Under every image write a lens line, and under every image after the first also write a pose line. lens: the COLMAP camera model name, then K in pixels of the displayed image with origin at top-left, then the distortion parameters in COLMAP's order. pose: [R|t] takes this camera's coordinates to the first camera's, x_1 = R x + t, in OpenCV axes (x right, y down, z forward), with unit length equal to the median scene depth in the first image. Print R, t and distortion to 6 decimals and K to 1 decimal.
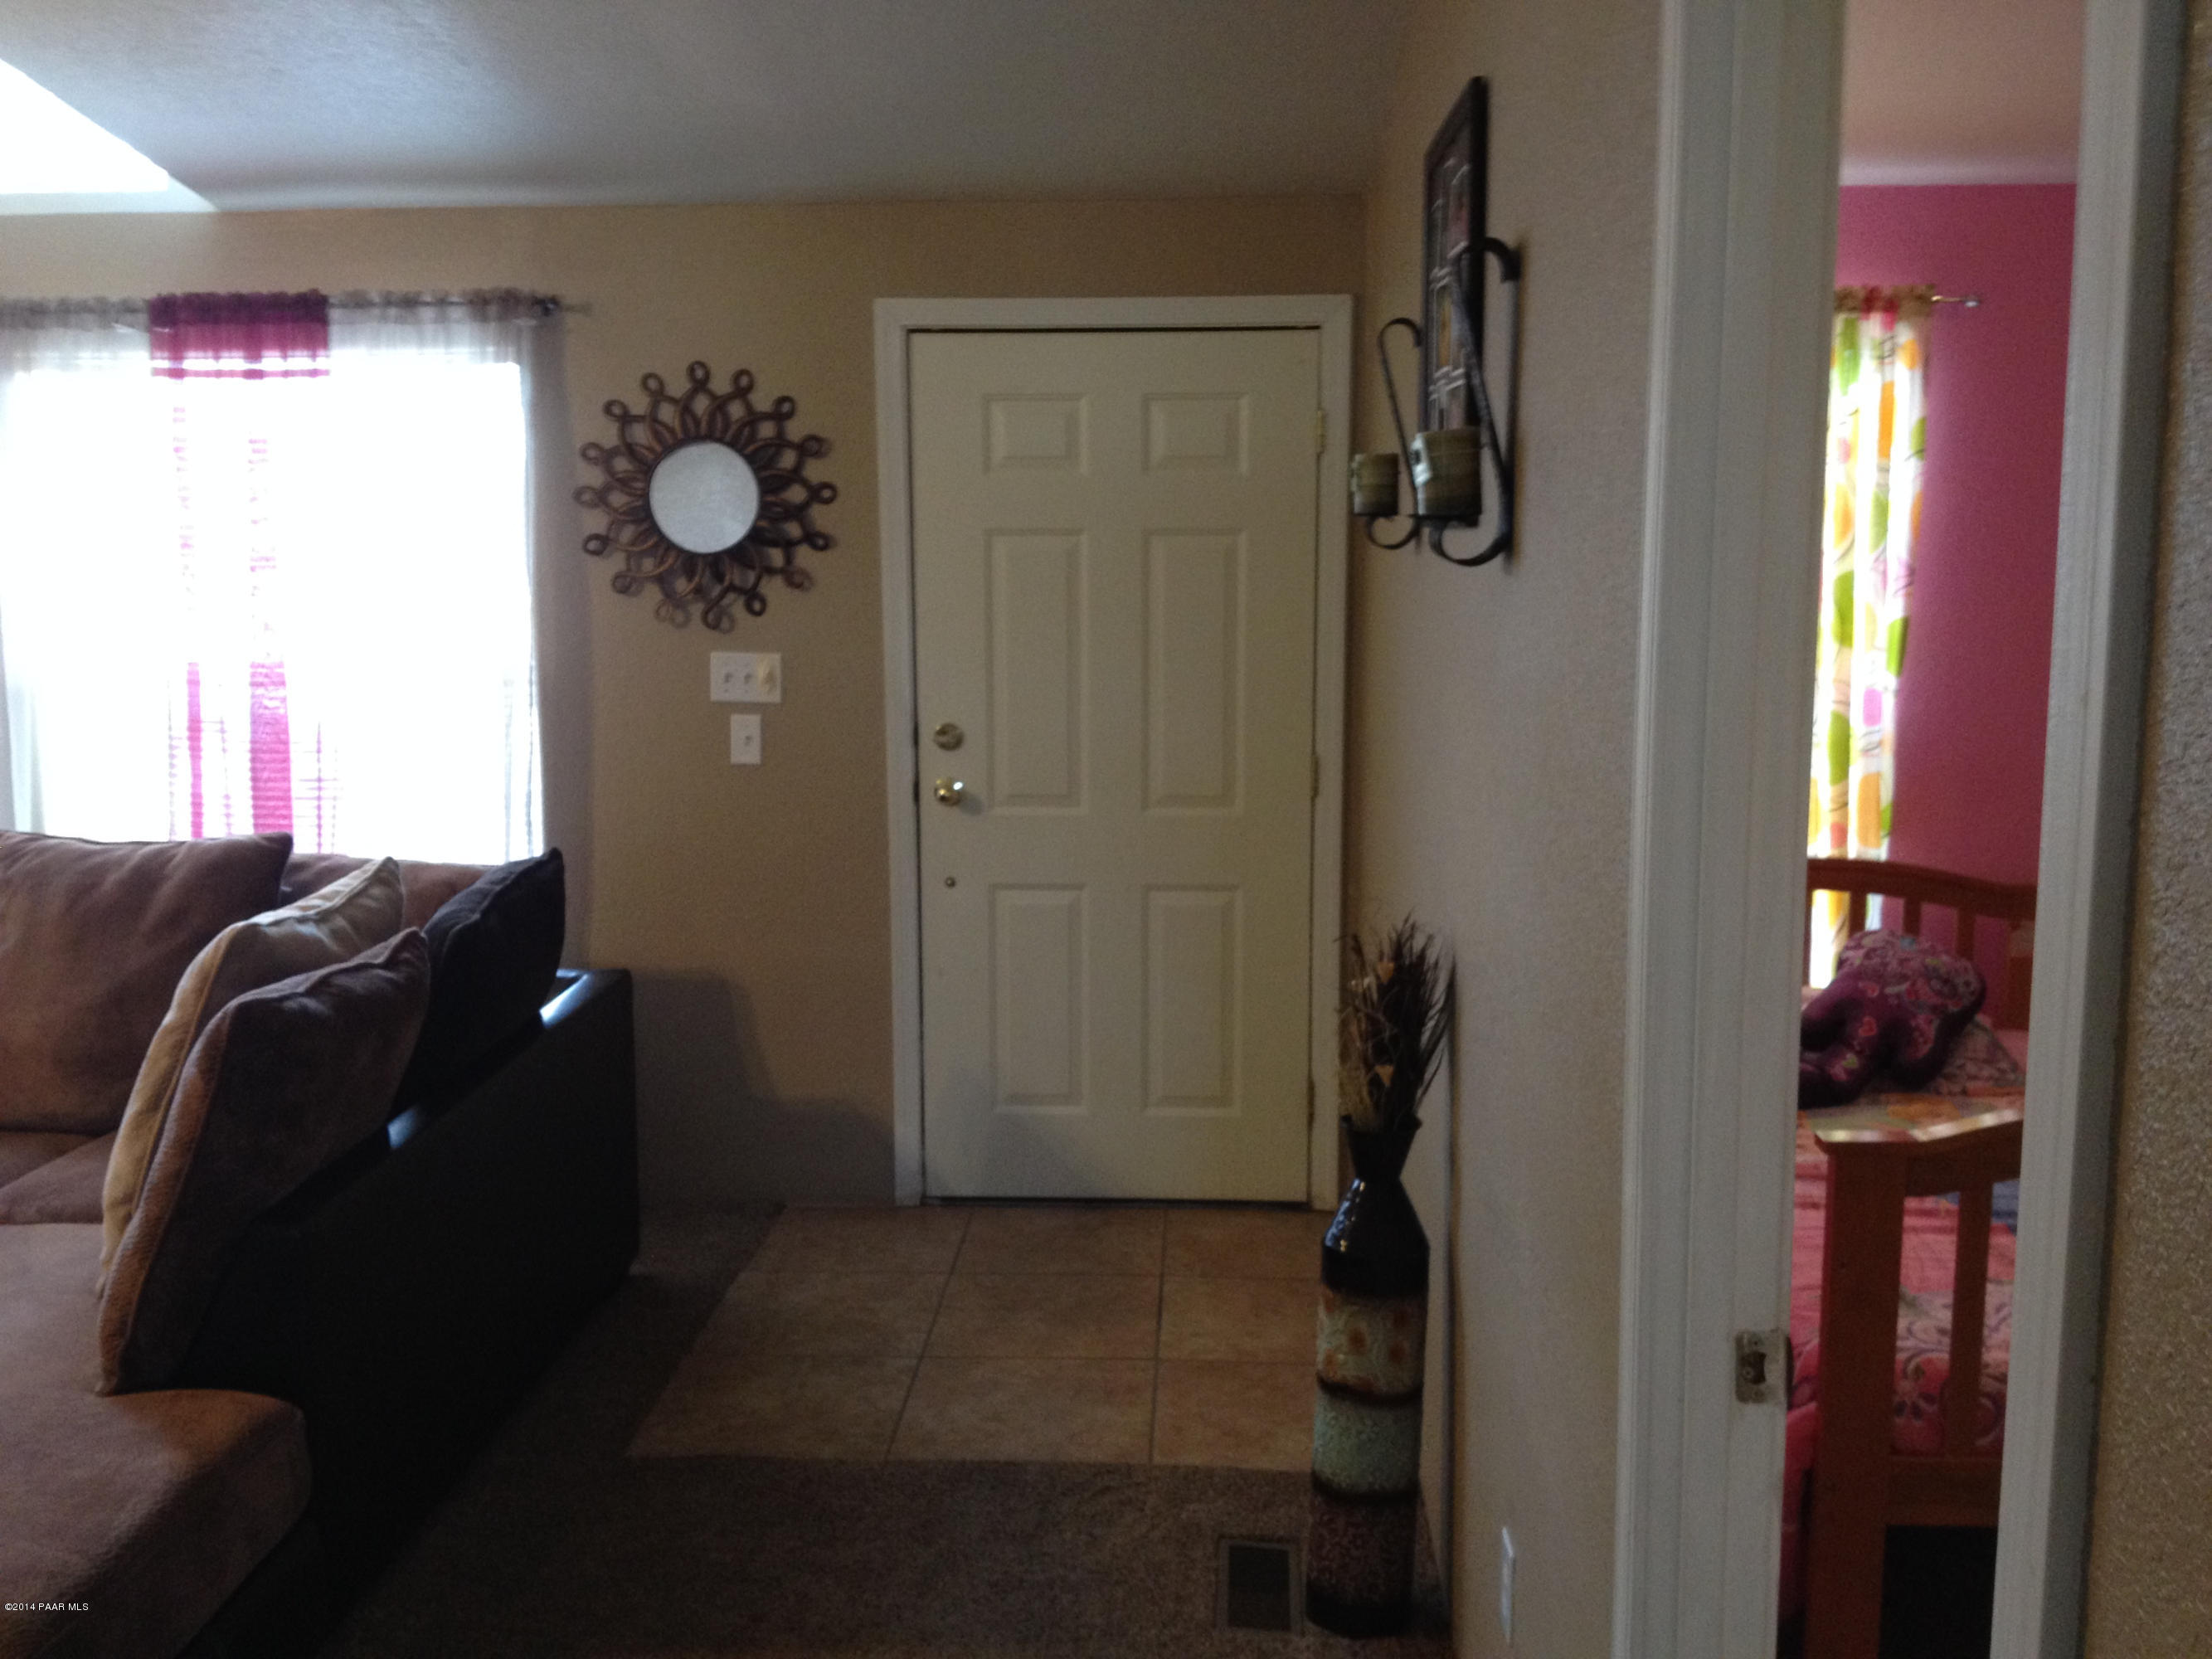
lens RADIAL K [[2168.3, 0, 1103.6], [0, 2168.3, 801.8], [0, 0, 1]] dist [0.109016, -0.169410]
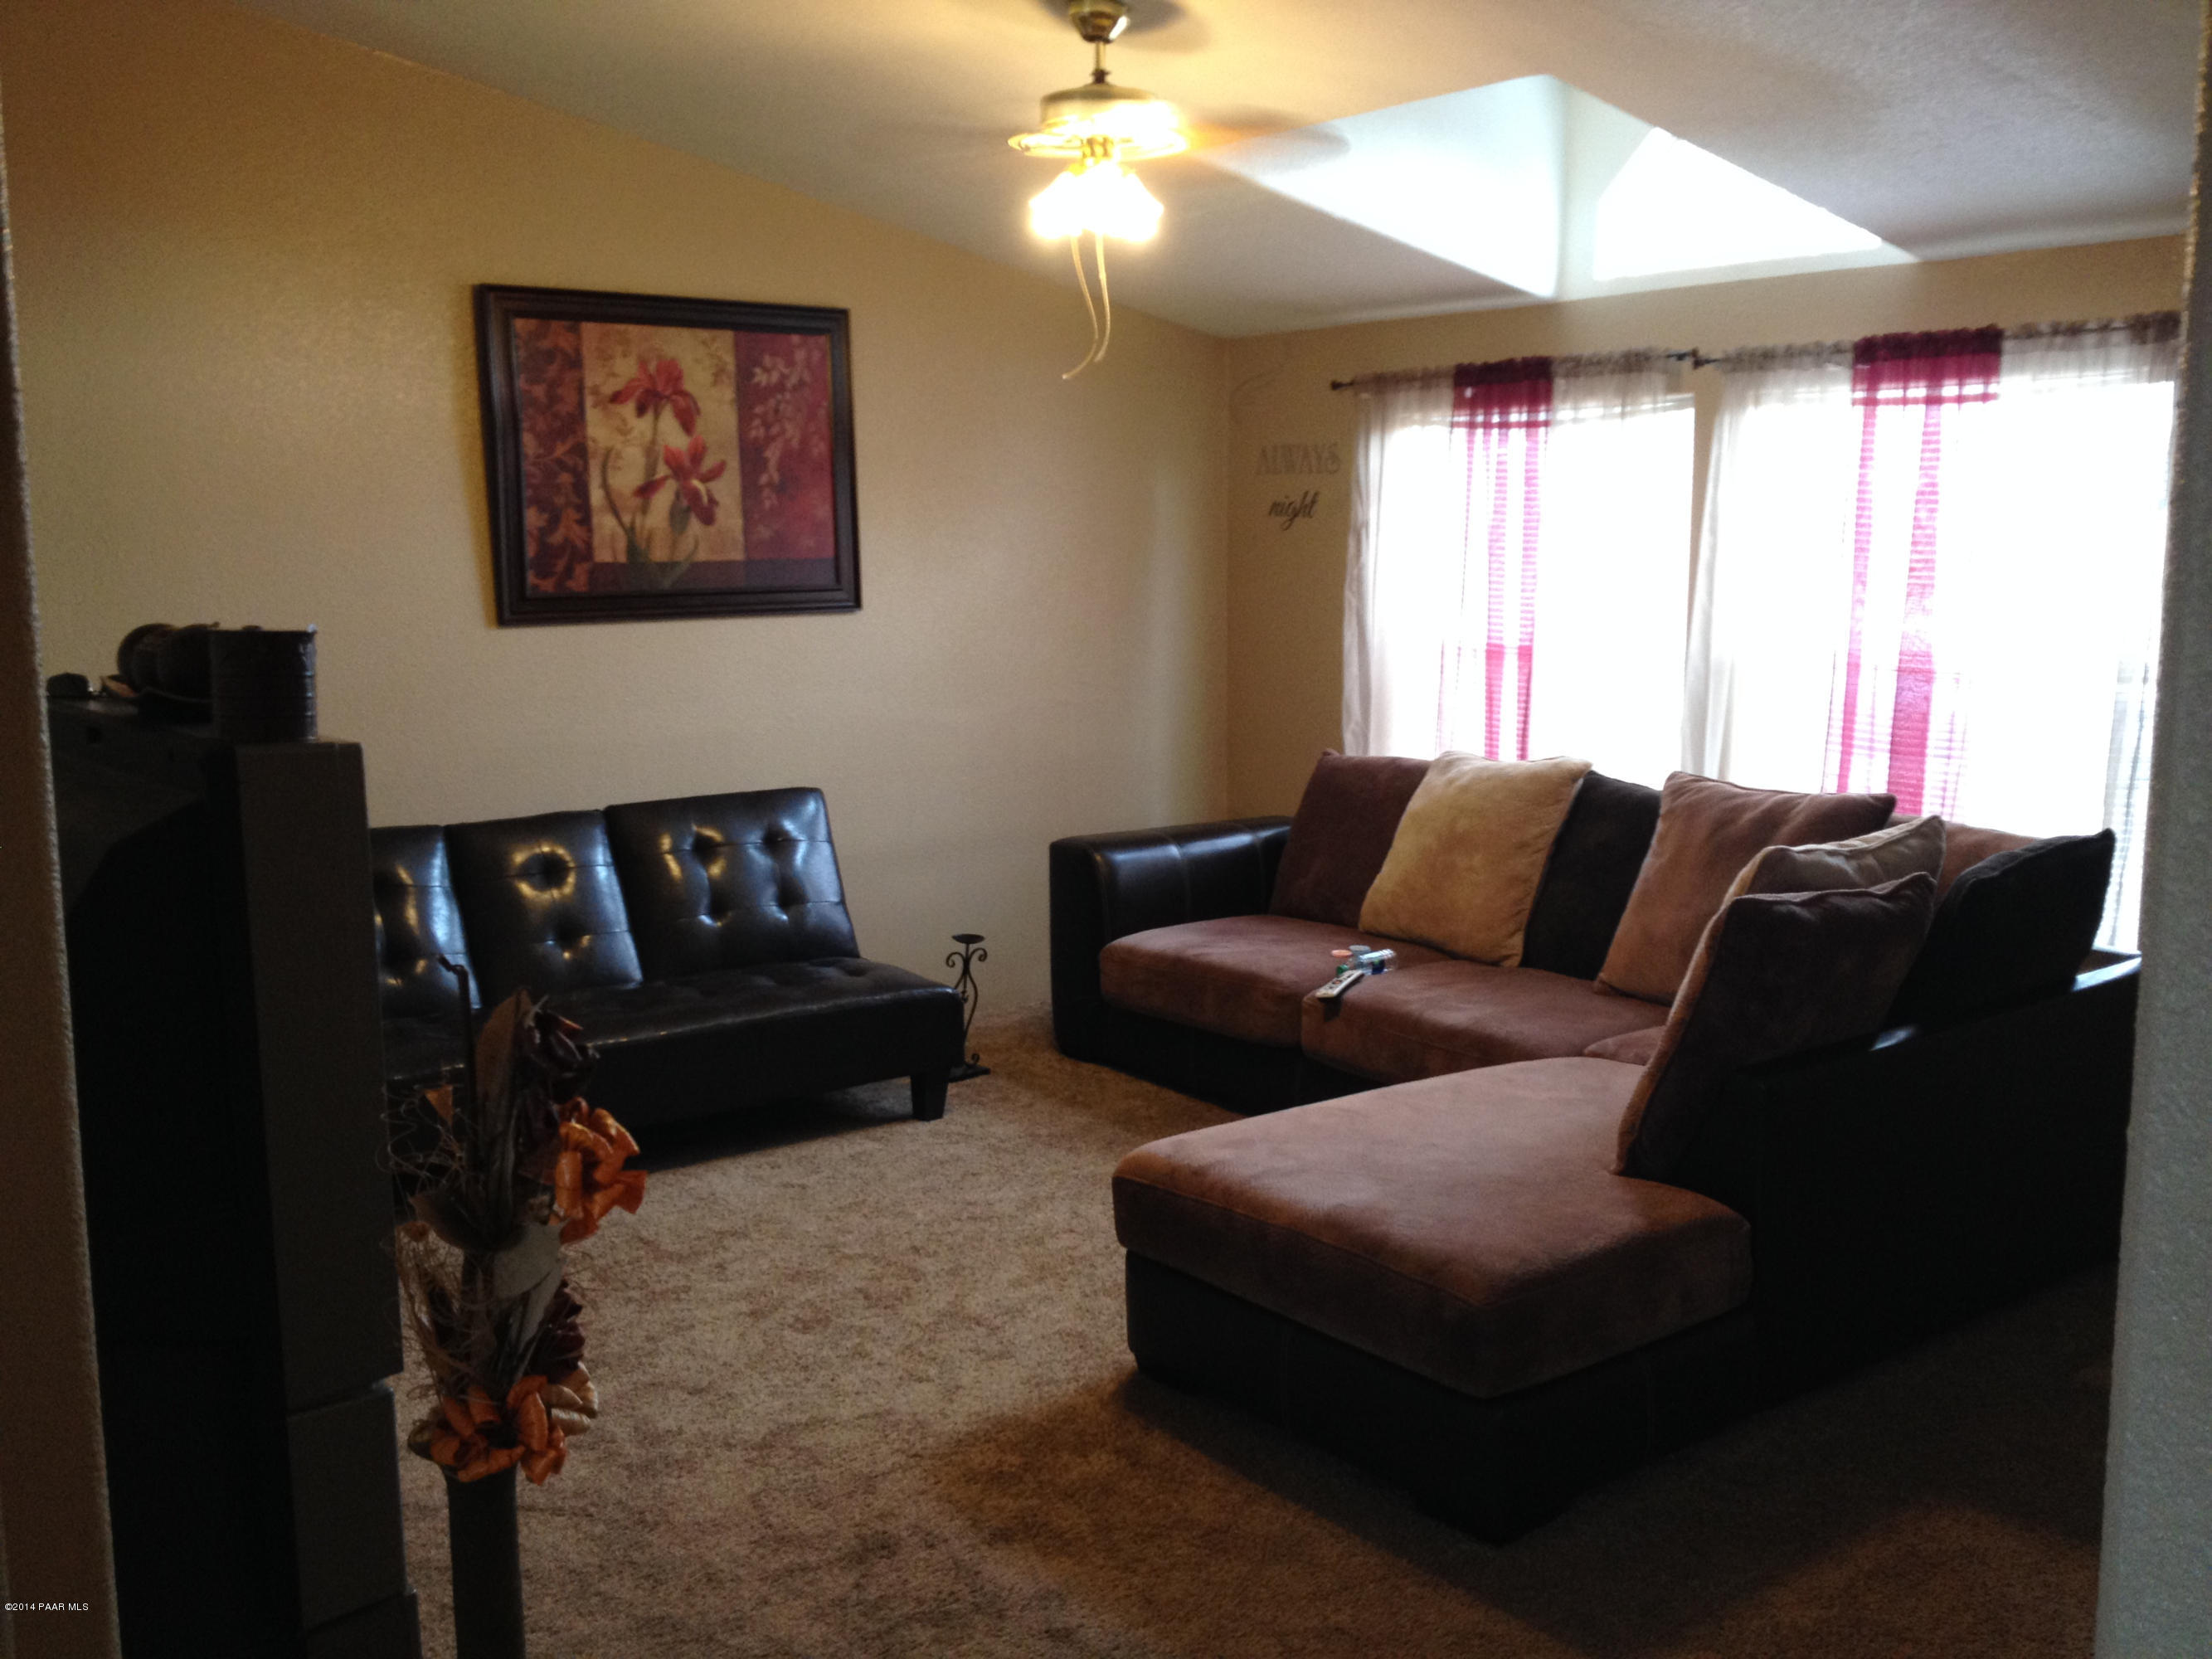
lens RADIAL K [[2242.0, 0, 1106.0], [0, 2242.0, 829.5], [0, 0, 1]] dist [-0.071416, 0.004424]
pose [[0.684108, 0.099305, -0.722589, 0.177643], [-0.095167, 0.994372, 0.046557, 0.015553], [0.723146, 0.036917, 0.689708, -0.102060]]
